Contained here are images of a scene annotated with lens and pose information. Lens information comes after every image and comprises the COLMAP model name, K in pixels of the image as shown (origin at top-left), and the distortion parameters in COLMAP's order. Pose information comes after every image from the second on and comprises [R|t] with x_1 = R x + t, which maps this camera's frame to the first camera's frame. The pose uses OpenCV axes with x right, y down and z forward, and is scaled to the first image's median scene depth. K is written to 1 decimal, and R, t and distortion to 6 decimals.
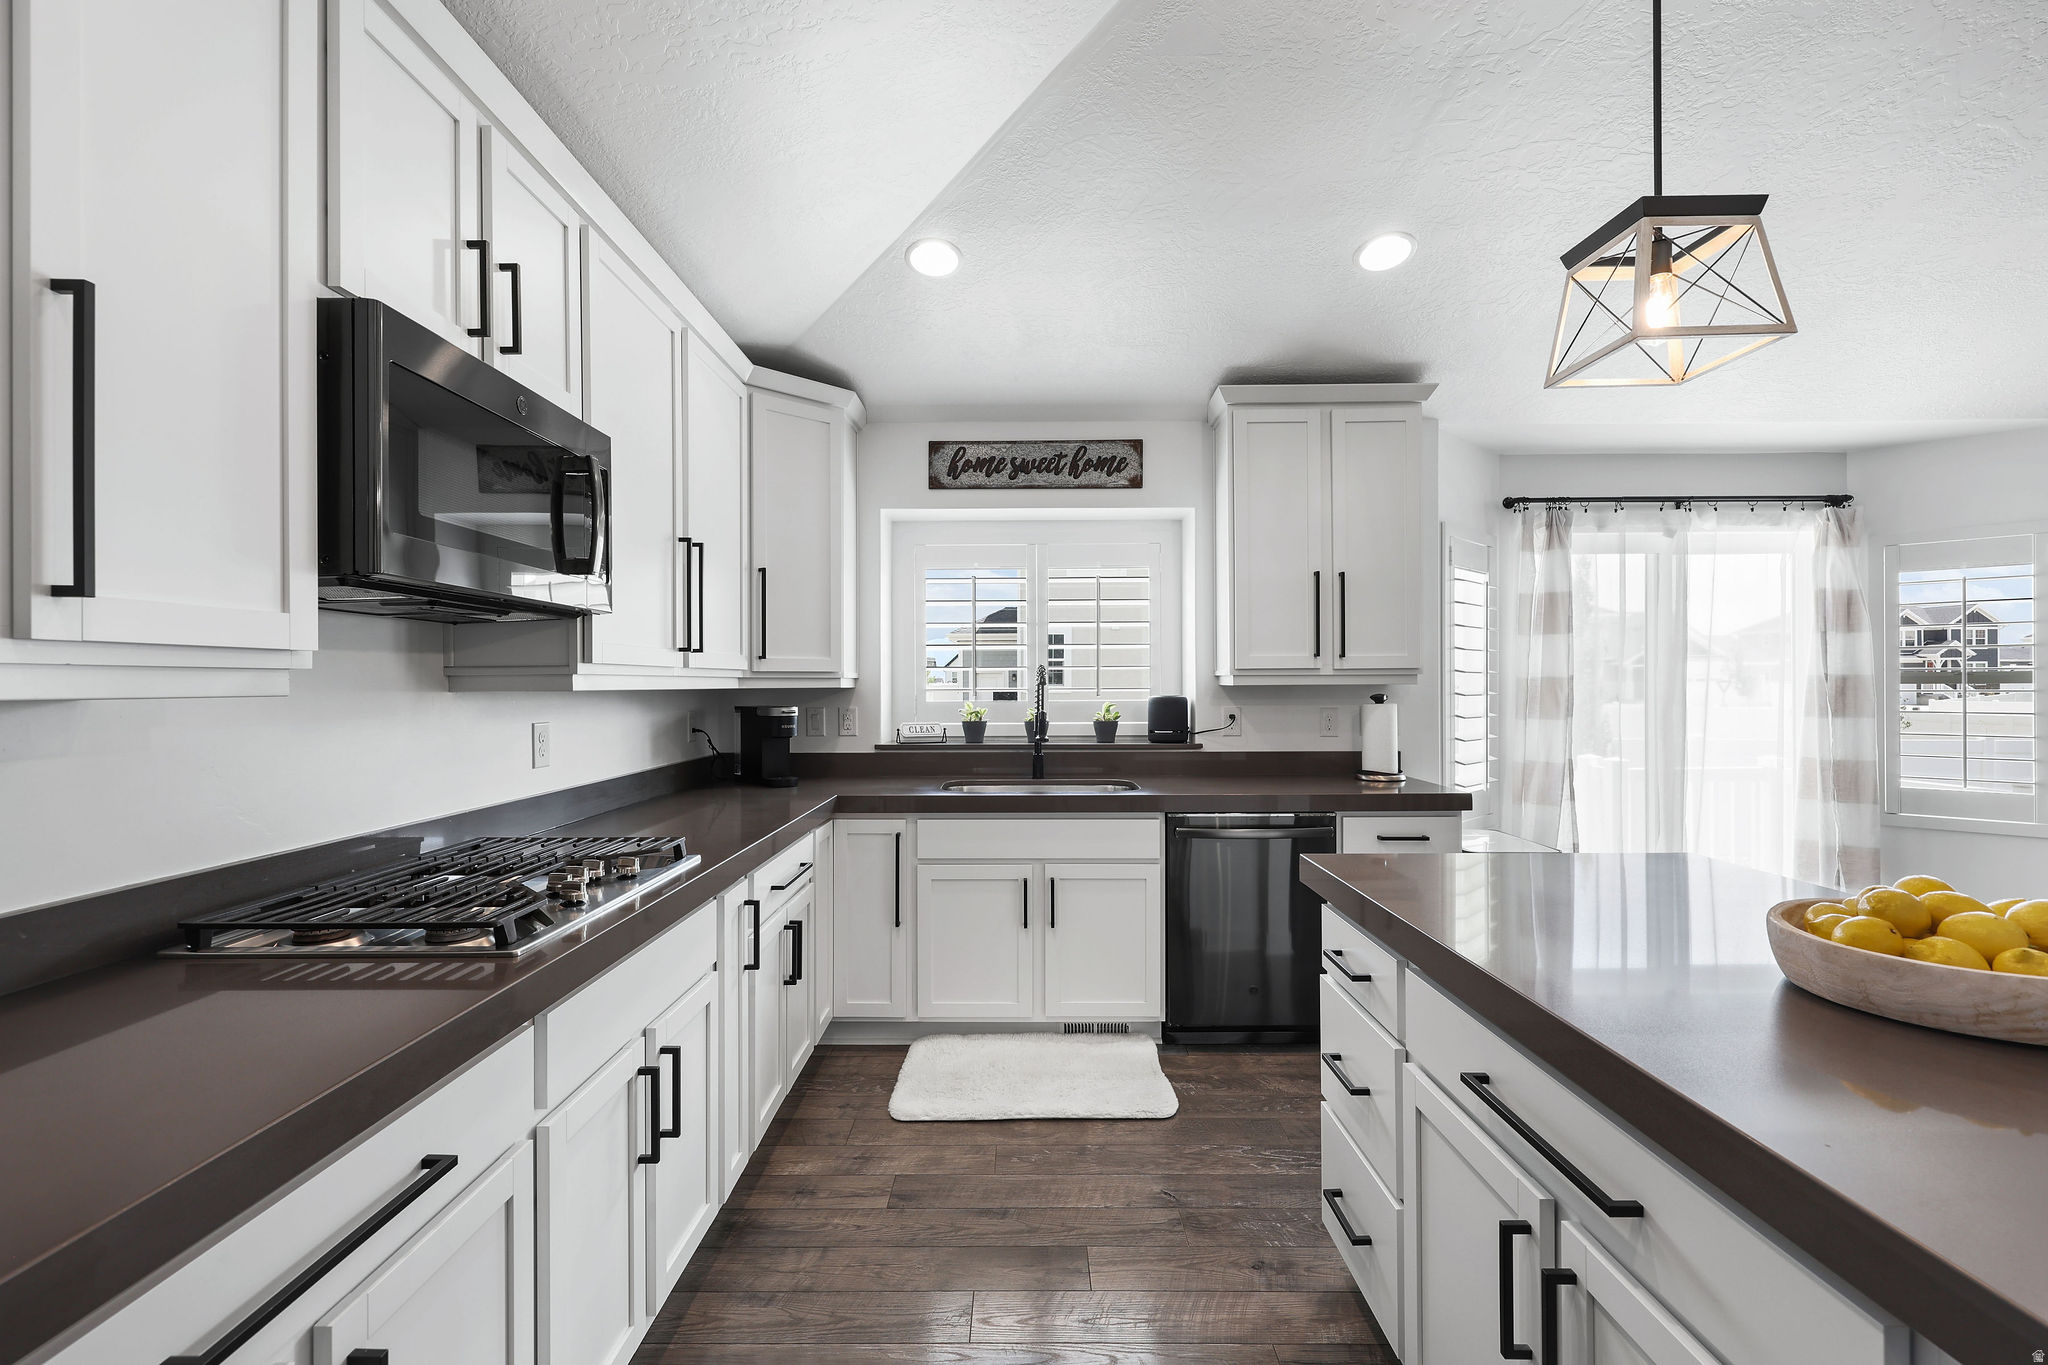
lens RADIAL K [[920.5, 0, 1016.5], [0, 920.5, 683.3], [0, 0, 1]] dist [0.000488, 0.000889]
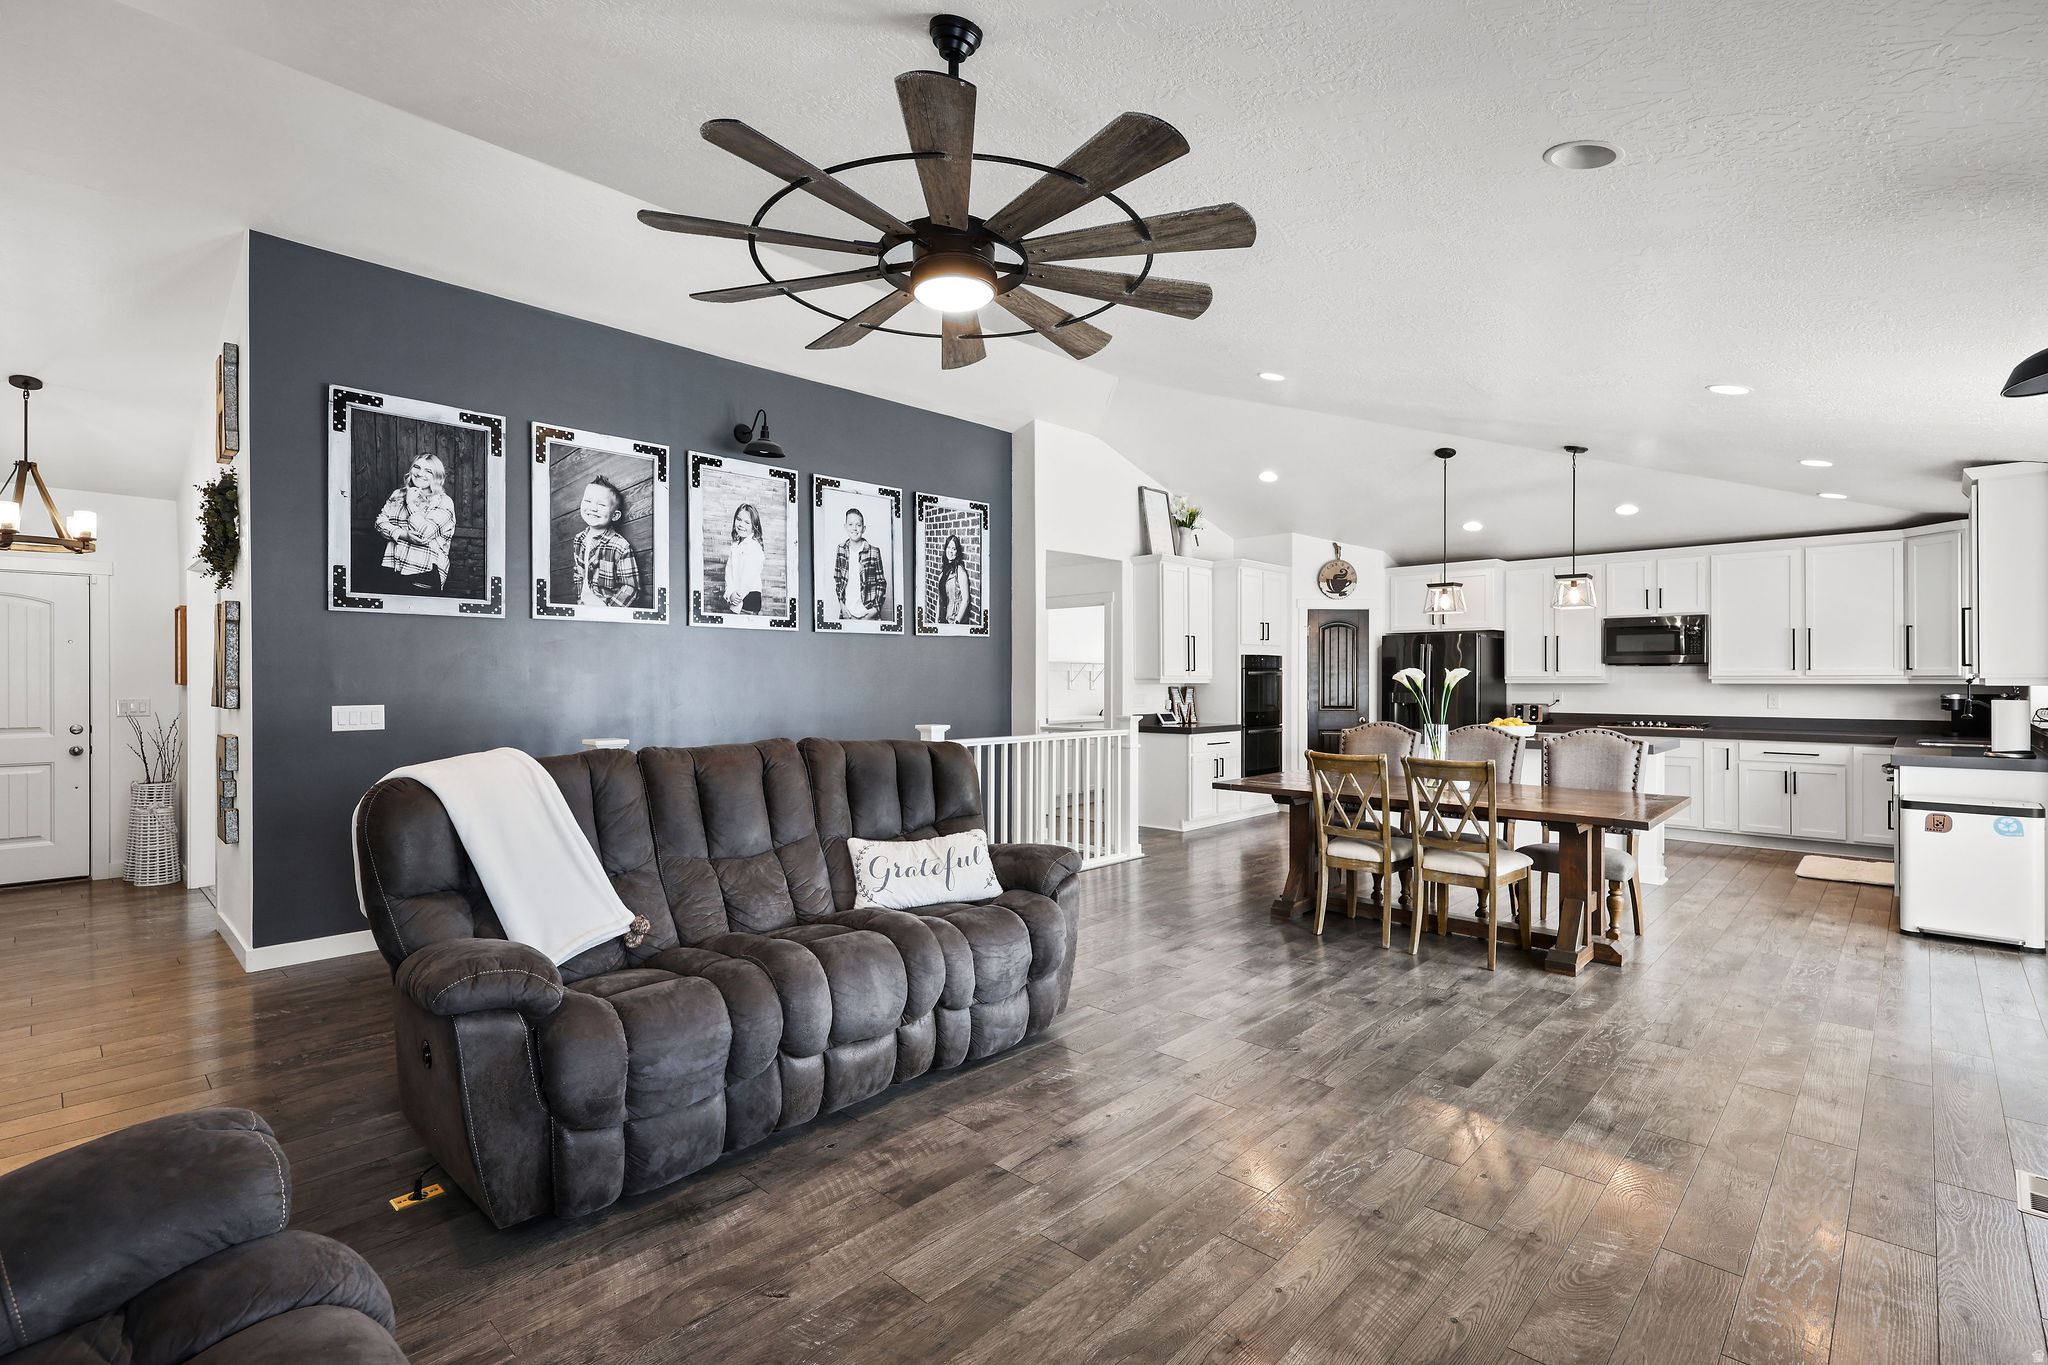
lens RADIAL K [[941.3, 0, 1013.3], [0, 941.3, 681.5], [0, 0, 1]] dist [-0.004541, 0.001866]
pose [[-0.689183, 0.006455, -0.724559, 2.019837], [0.002800, 0.999977, 0.006245, -0.014758], [0.724582, 0.002275, -0.689184, 0.766132]]
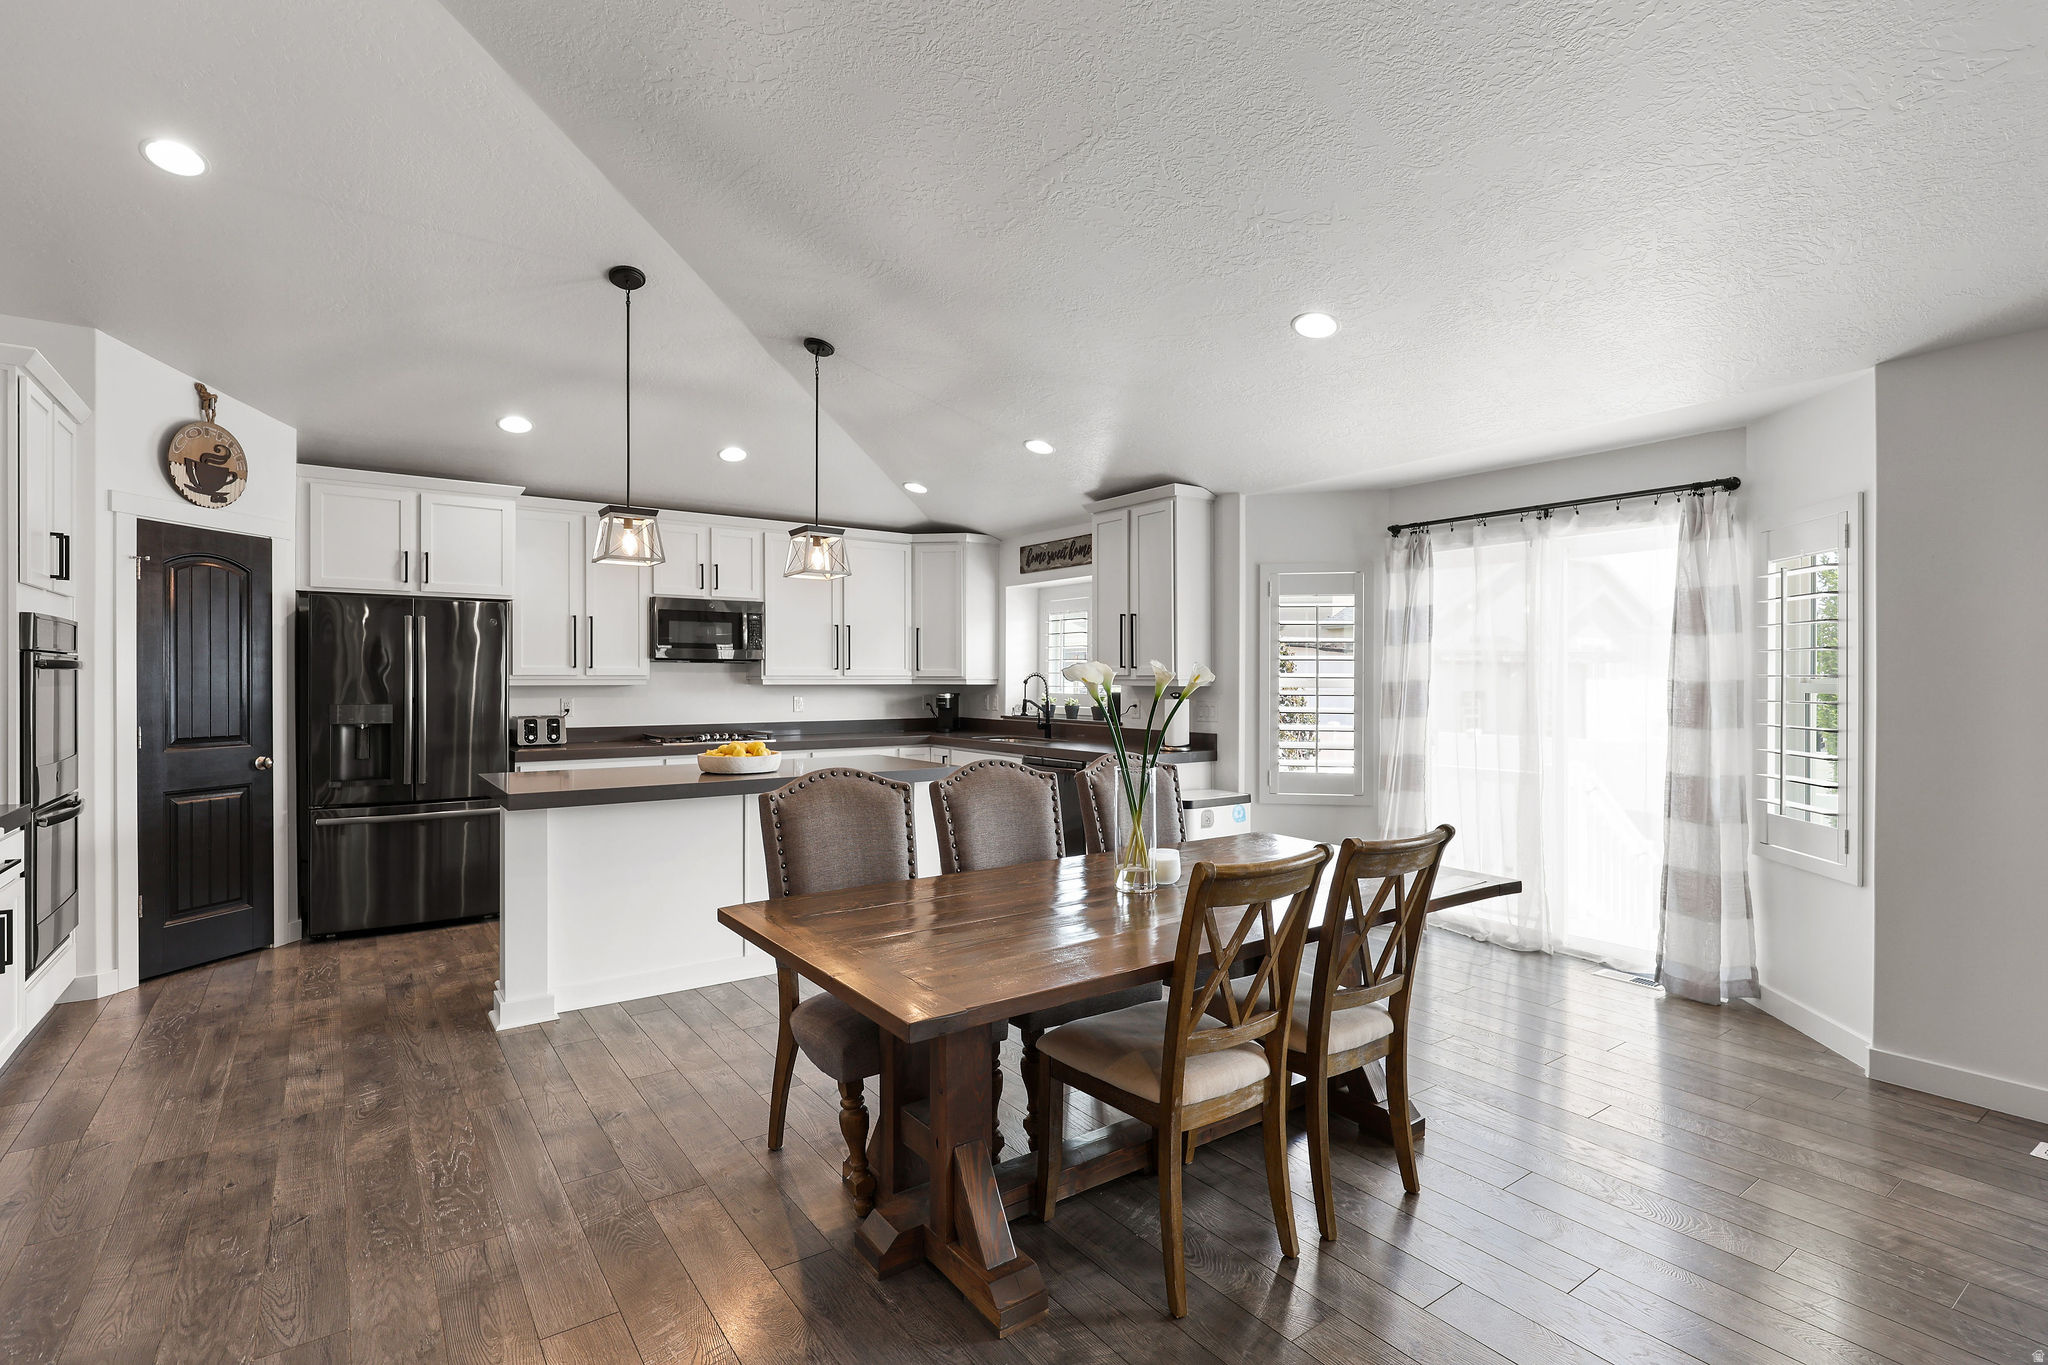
lens RADIAL K [[964.4, 0, 1007.9], [0, 964.4, 686.2], [0, 0, 1]] dist [0.009723, -0.001226]
pose [[0.581994, 0.012828, -0.813092, 1.278647], [-0.004882, 0.999913, 0.012281, -0.014425], [0.813178, -0.003178, 0.582006, -0.098580]]
